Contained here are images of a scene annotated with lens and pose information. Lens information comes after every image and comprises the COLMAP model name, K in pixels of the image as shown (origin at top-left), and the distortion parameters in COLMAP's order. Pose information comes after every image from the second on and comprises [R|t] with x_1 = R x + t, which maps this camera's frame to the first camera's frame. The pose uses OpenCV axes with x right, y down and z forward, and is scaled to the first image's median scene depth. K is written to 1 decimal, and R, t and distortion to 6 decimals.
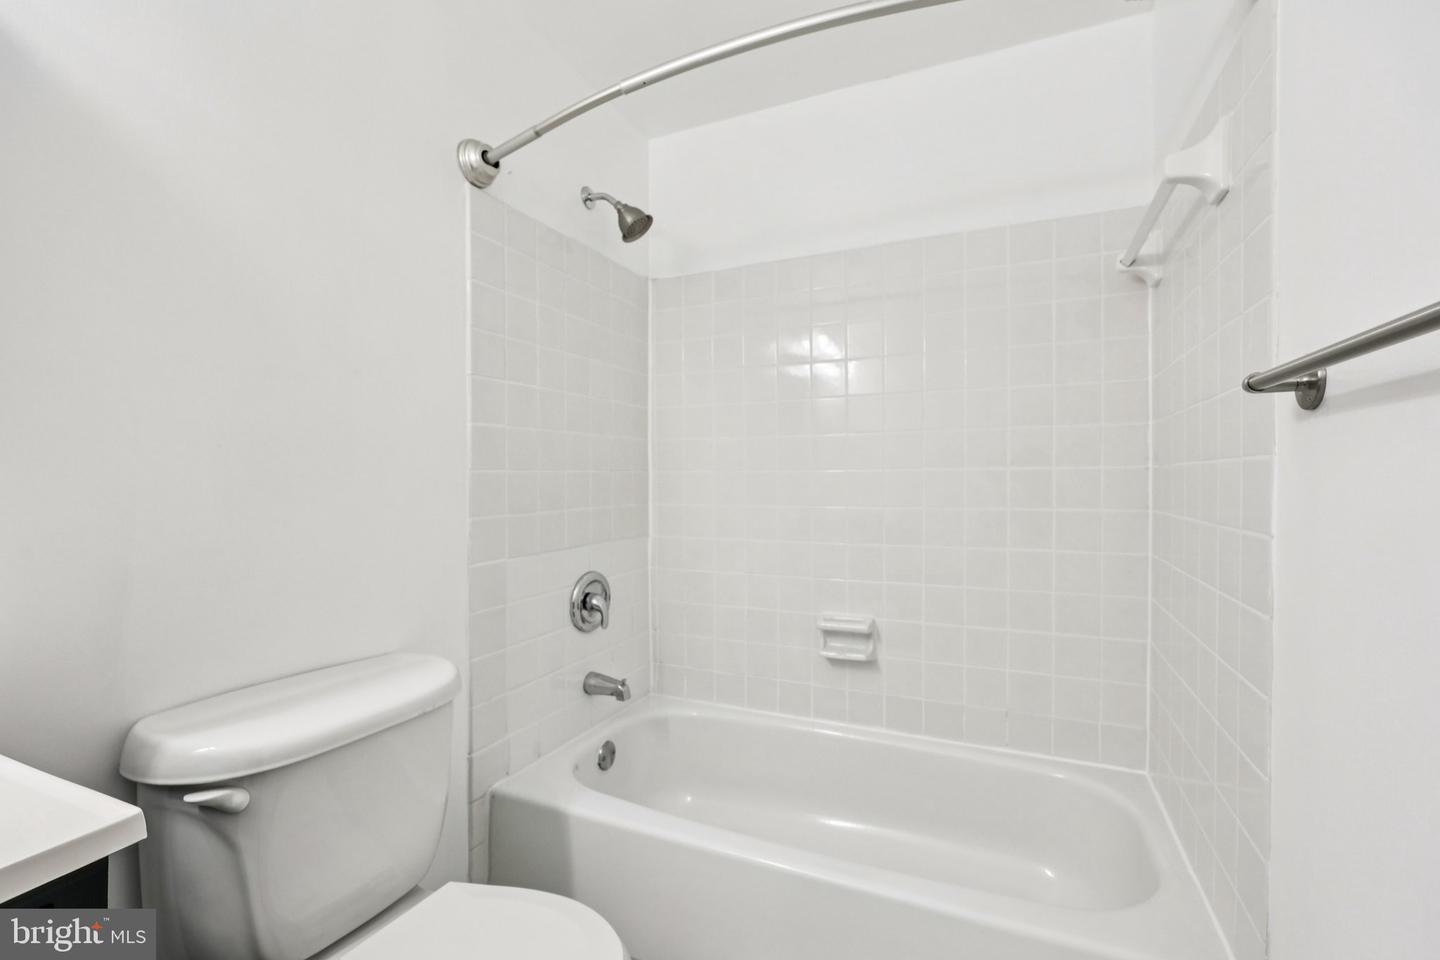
lens RADIAL K [[594.6, 0, 712.0], [0, 594.6, 483.0], [0, 0, 1]] dist [0.004085, -0.001365]
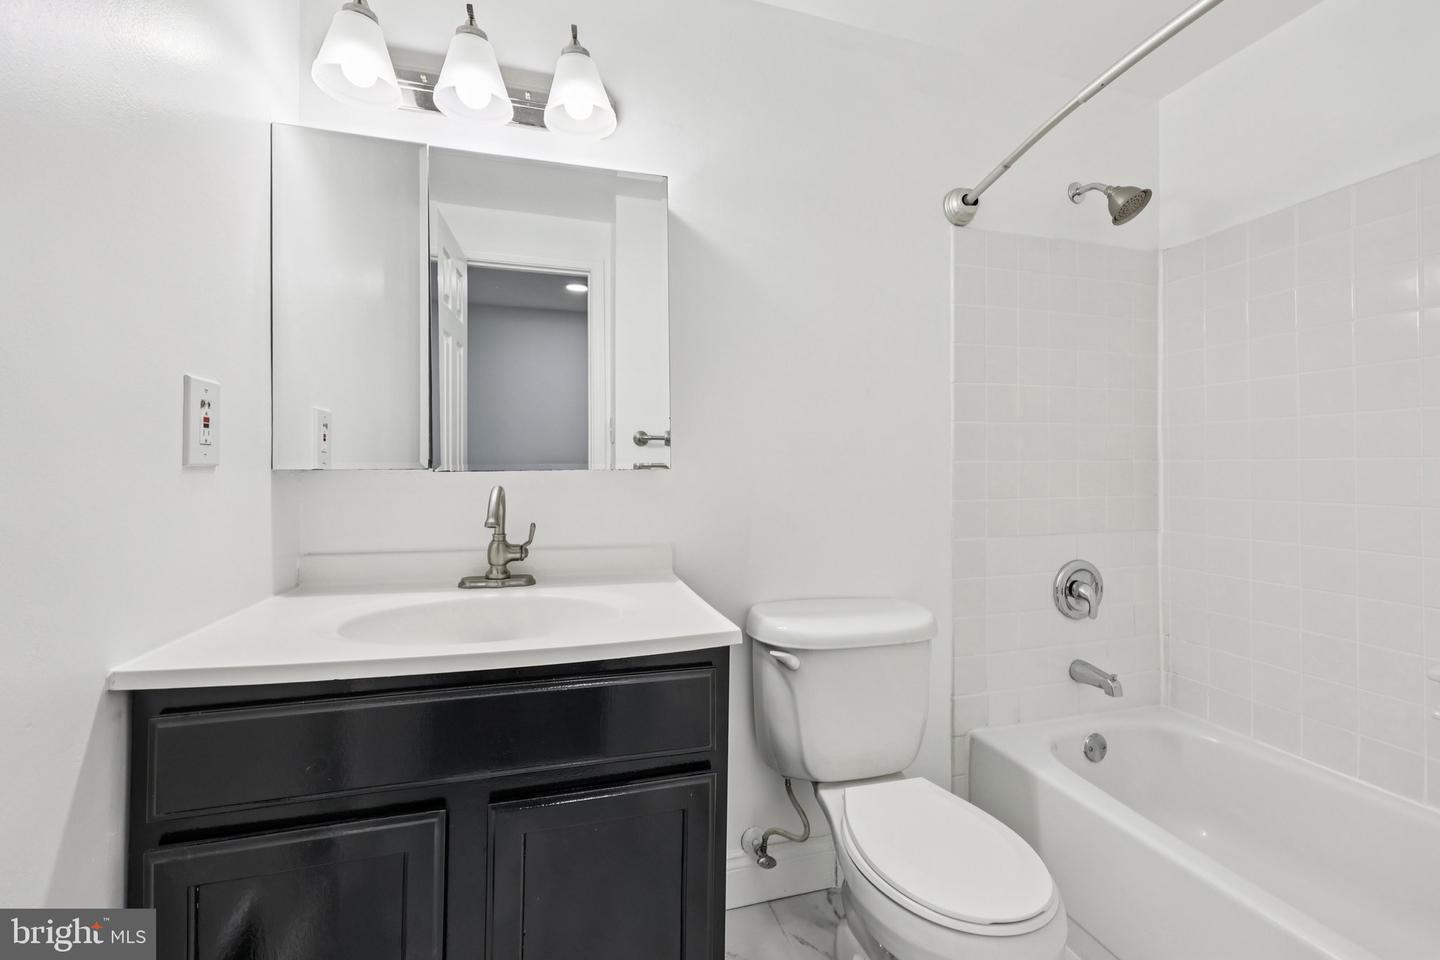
lens RADIAL K [[594.6, 0, 723.9], [0, 594.6, 472.3], [0, 0, 1]] dist [0.004085, -0.001365]
pose [[0.650740, 0.004930, -0.759285, 0.179832], [-0.007566, 0.999971, 0.000008, 0.004589], [0.759263, 0.005739, 0.650758, -0.122552]]
